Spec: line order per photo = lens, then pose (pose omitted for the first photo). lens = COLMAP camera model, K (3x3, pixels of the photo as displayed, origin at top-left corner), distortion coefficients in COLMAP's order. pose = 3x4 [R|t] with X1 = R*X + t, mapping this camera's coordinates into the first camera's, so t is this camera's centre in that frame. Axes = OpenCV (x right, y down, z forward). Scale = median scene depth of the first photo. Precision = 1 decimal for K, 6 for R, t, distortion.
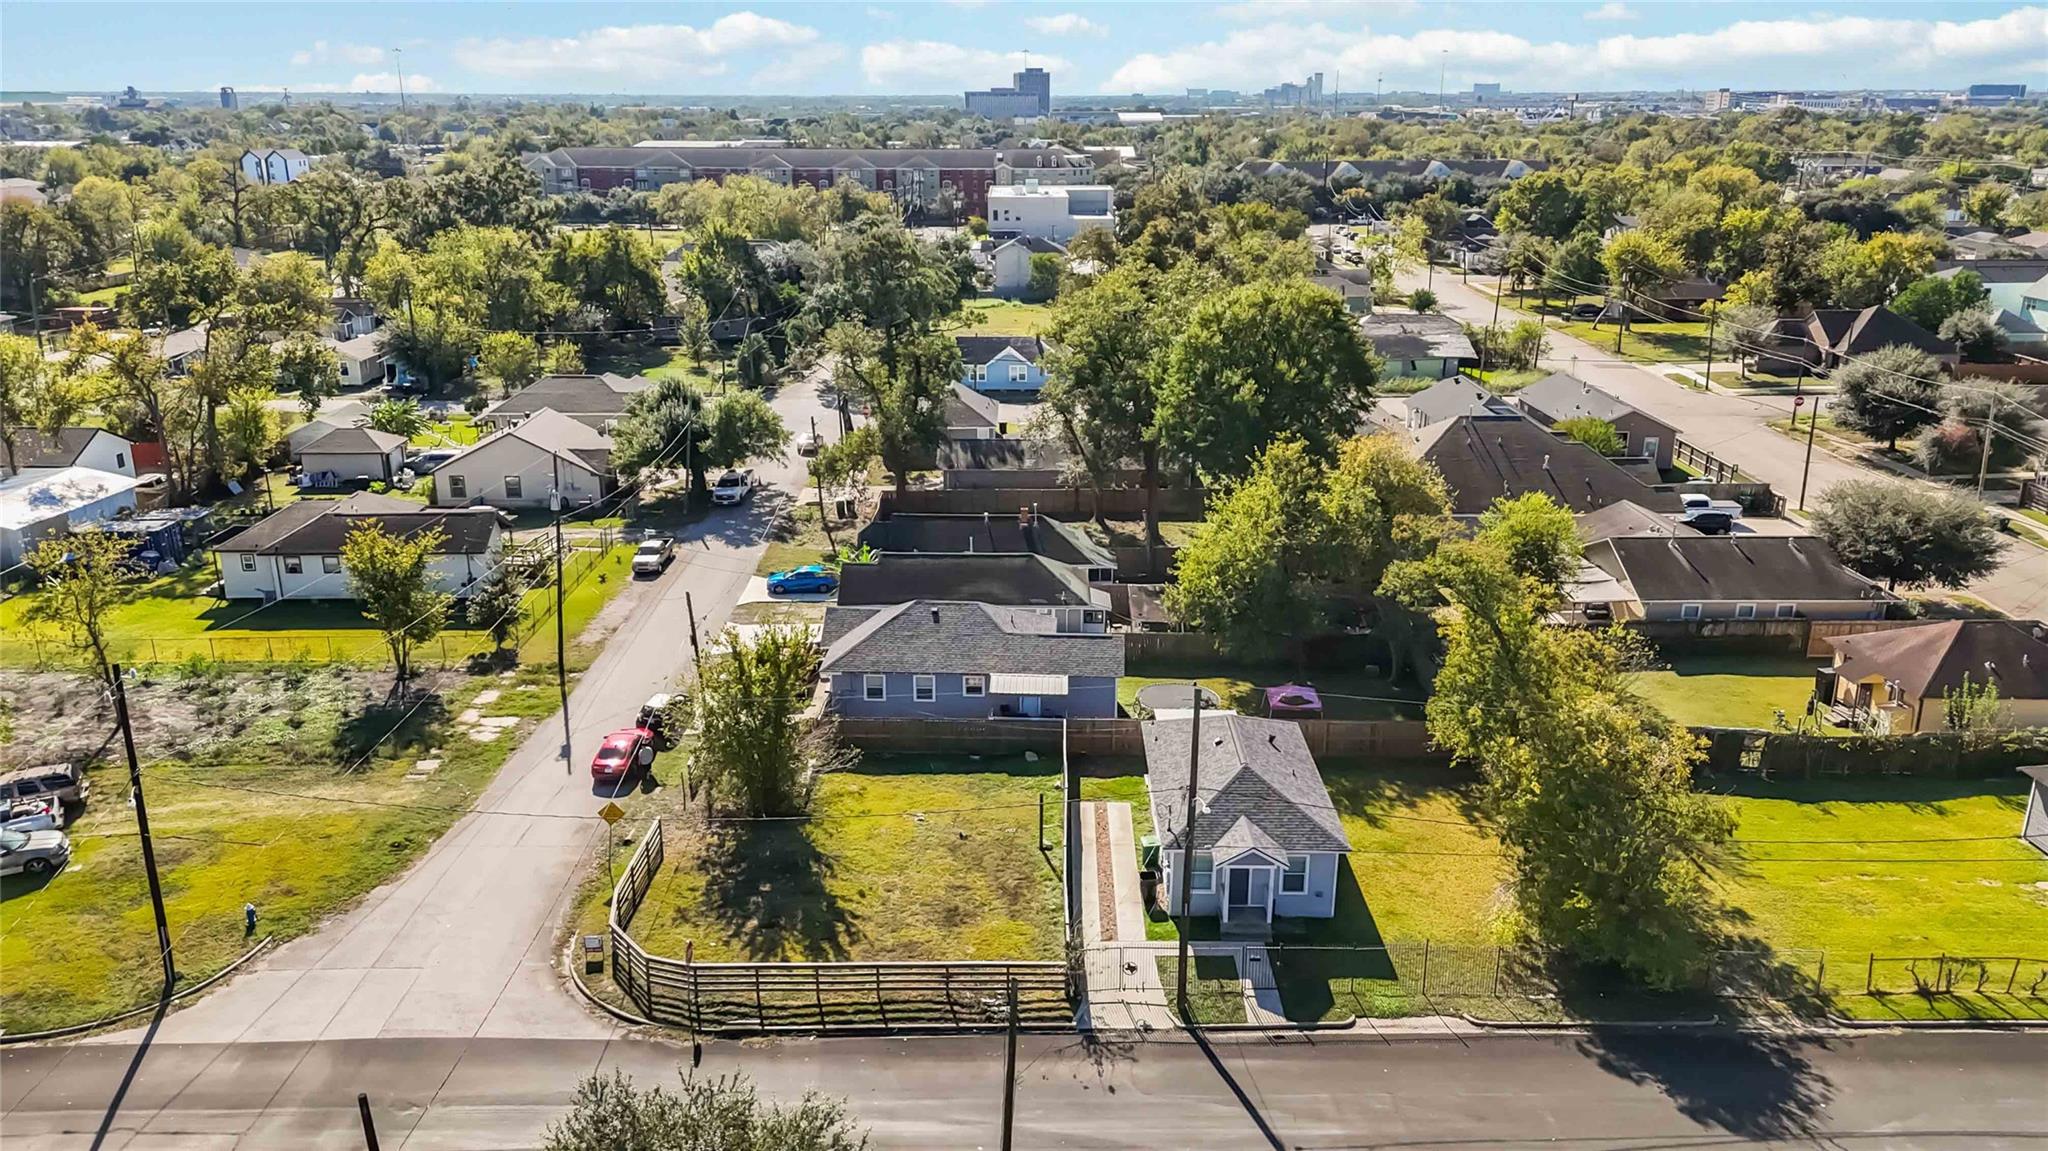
lens RADIAL K [[1492.8, 0, 1031.8], [0, 1492.8, 589.9], [0, 0, 1]] dist [0.077994, -0.072526]
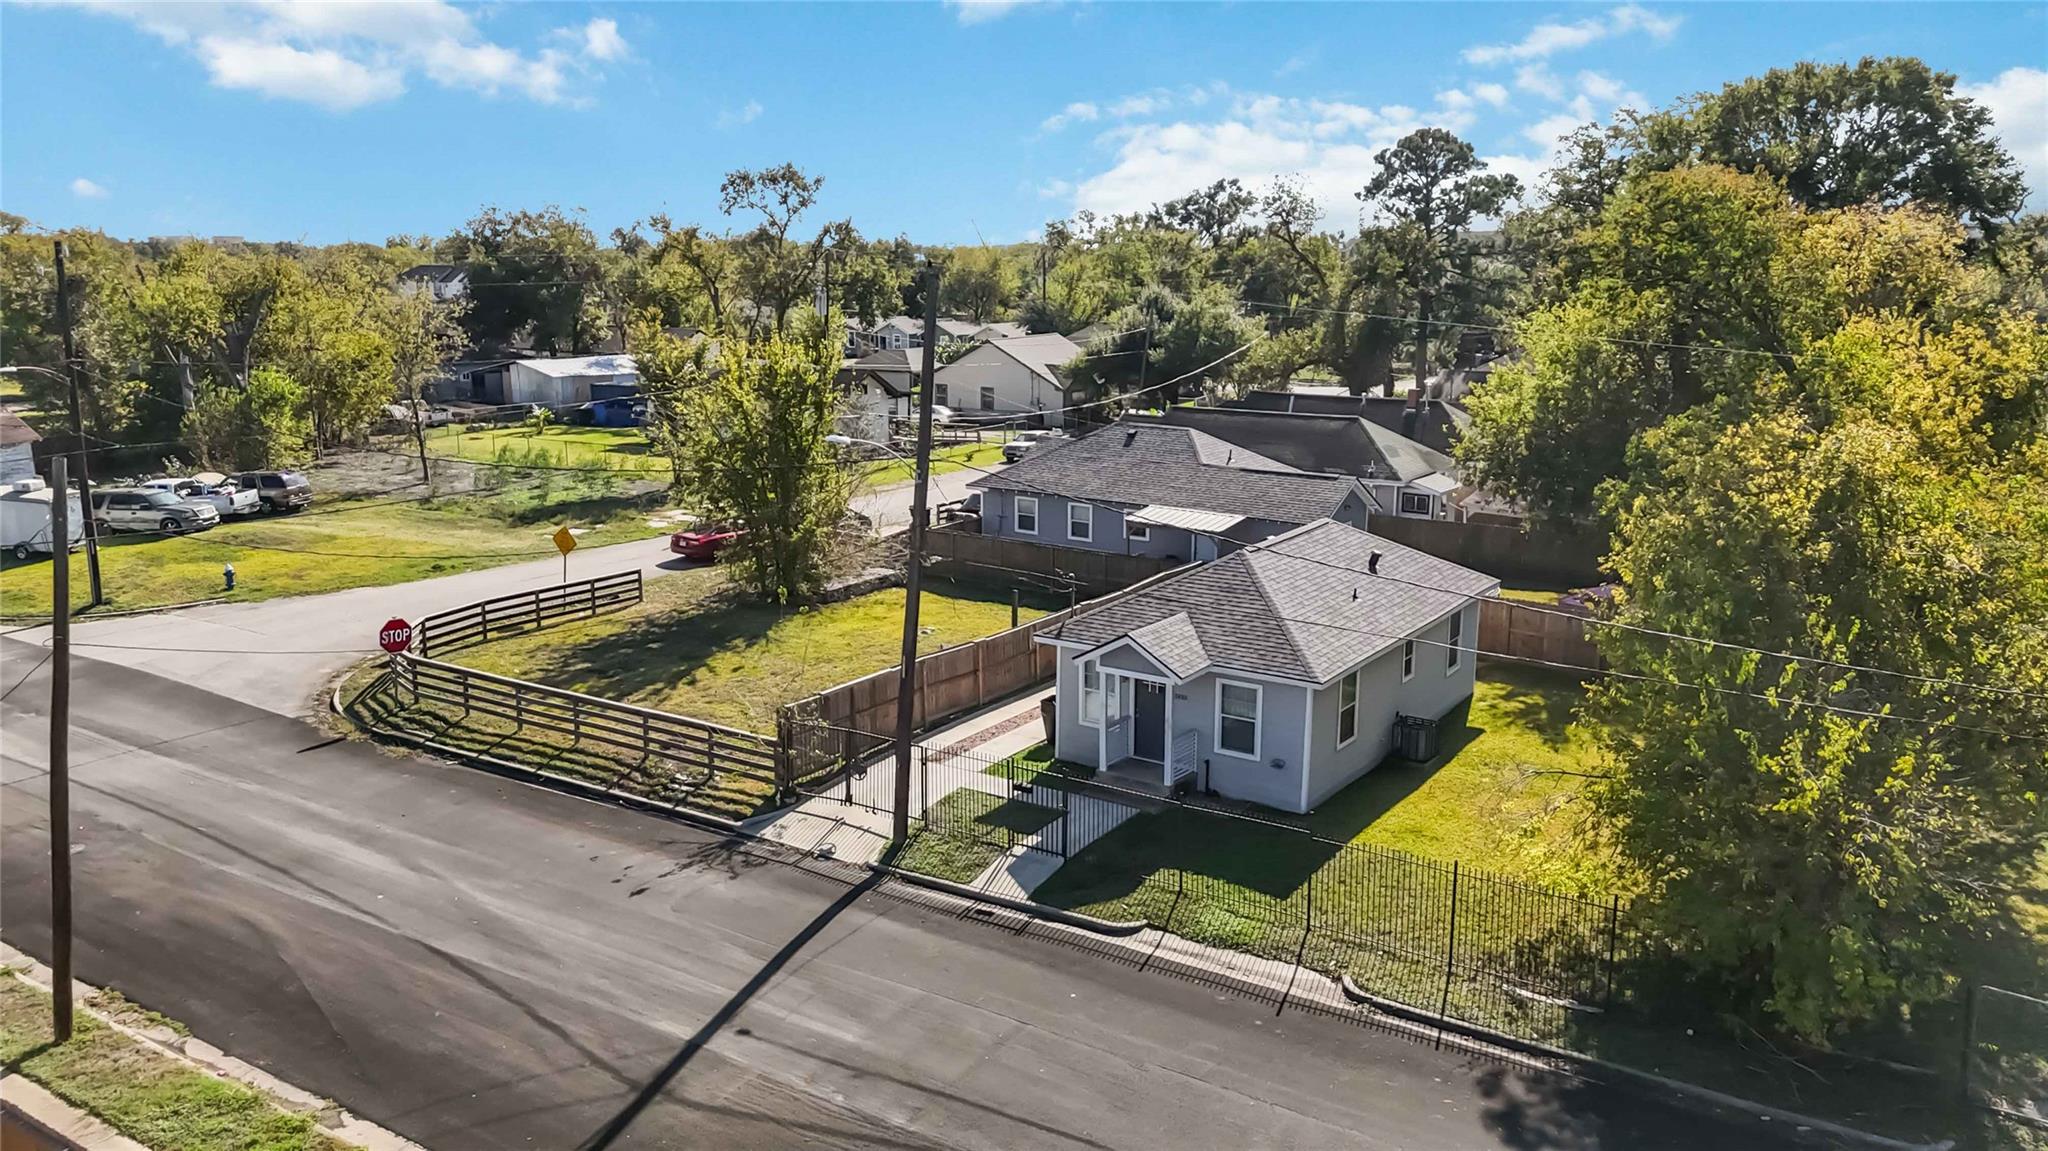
lens RADIAL K [[1492.8, 0, 1031.8], [0, 1492.8, 589.9], [0, 0, 1]] dist [0.077994, -0.072526]
pose [[0.836160, 0.121752, -0.534802, 0.311459], [-0.171359, 0.984232, -0.043851, 0.136730], [0.521030, 0.128309, 0.843839, 0.358680]]
